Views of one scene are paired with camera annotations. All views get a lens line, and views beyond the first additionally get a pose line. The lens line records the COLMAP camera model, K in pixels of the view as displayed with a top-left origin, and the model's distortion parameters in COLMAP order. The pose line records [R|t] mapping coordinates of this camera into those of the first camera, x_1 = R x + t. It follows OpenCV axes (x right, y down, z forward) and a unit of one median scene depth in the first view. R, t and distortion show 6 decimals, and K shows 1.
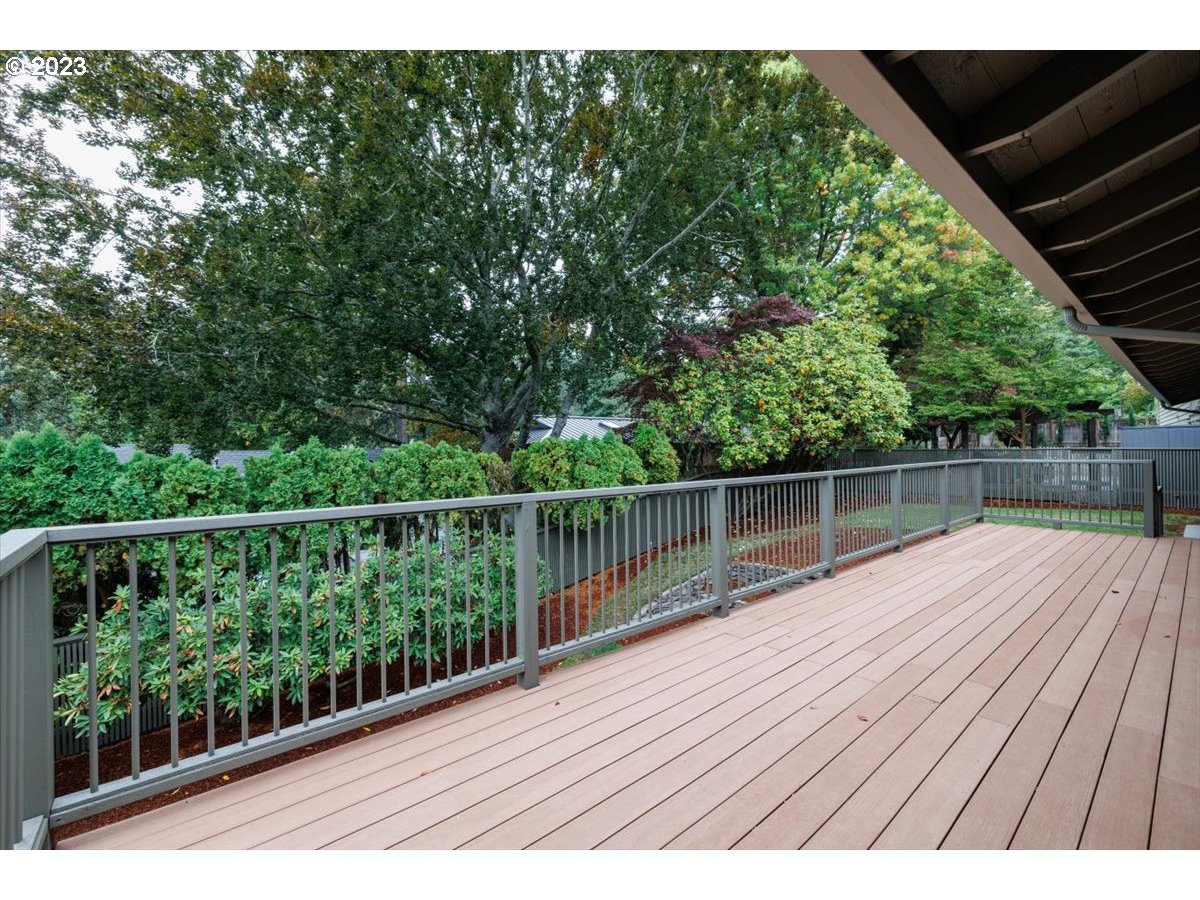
lens RADIAL K [[561.8, 0, 600.0], [0, 561.8, 450.0], [0, 0, 1]] dist [-0.000785, 0.000114]
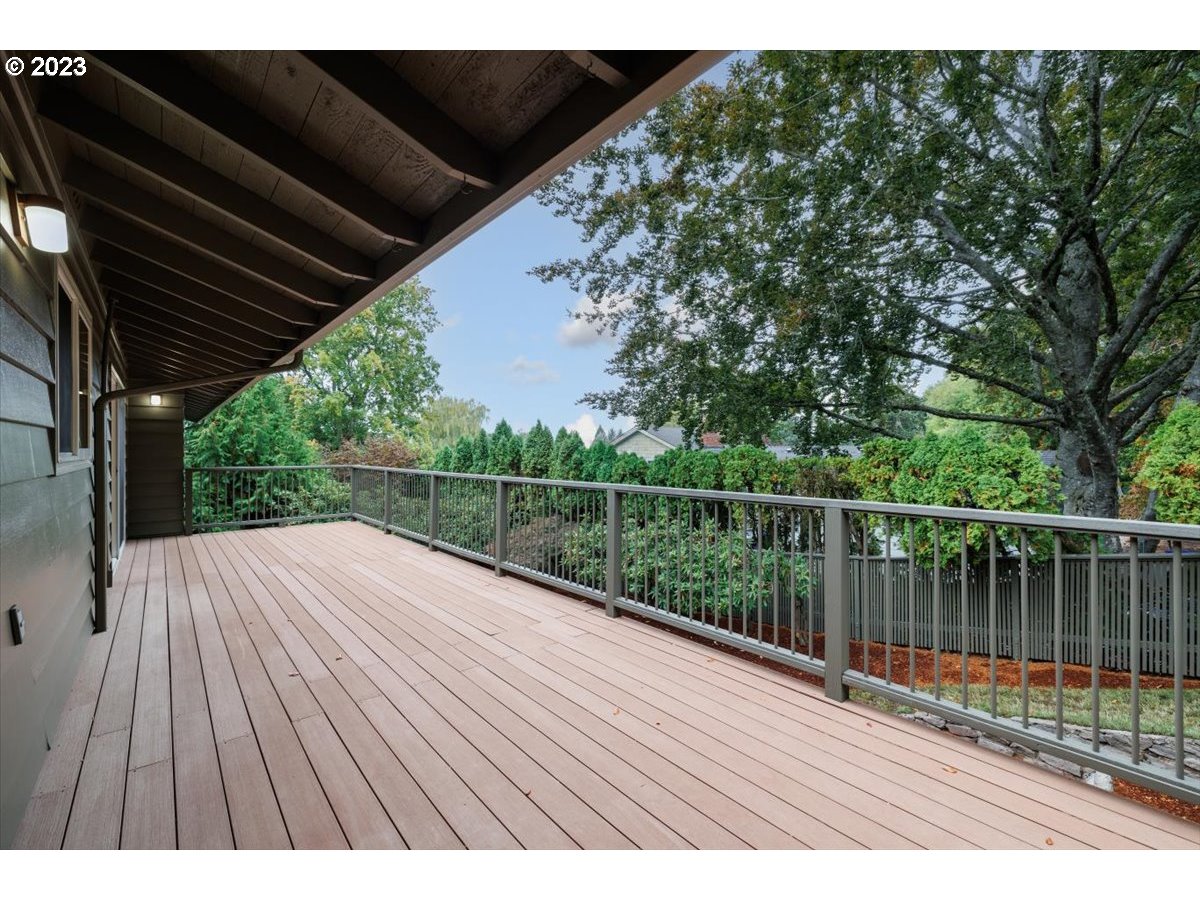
lens RADIAL K [[509.7, 0, 600.0], [0, 509.7, 450.0], [0, 0, 1]] dist [-0.002565, -0.000450]
pose [[-0.038163, 0.015052, -0.999158, 0.781176], [0.011862, 0.999823, 0.014609, -0.025076], [0.999201, -0.011294, -0.038335, 0.655560]]
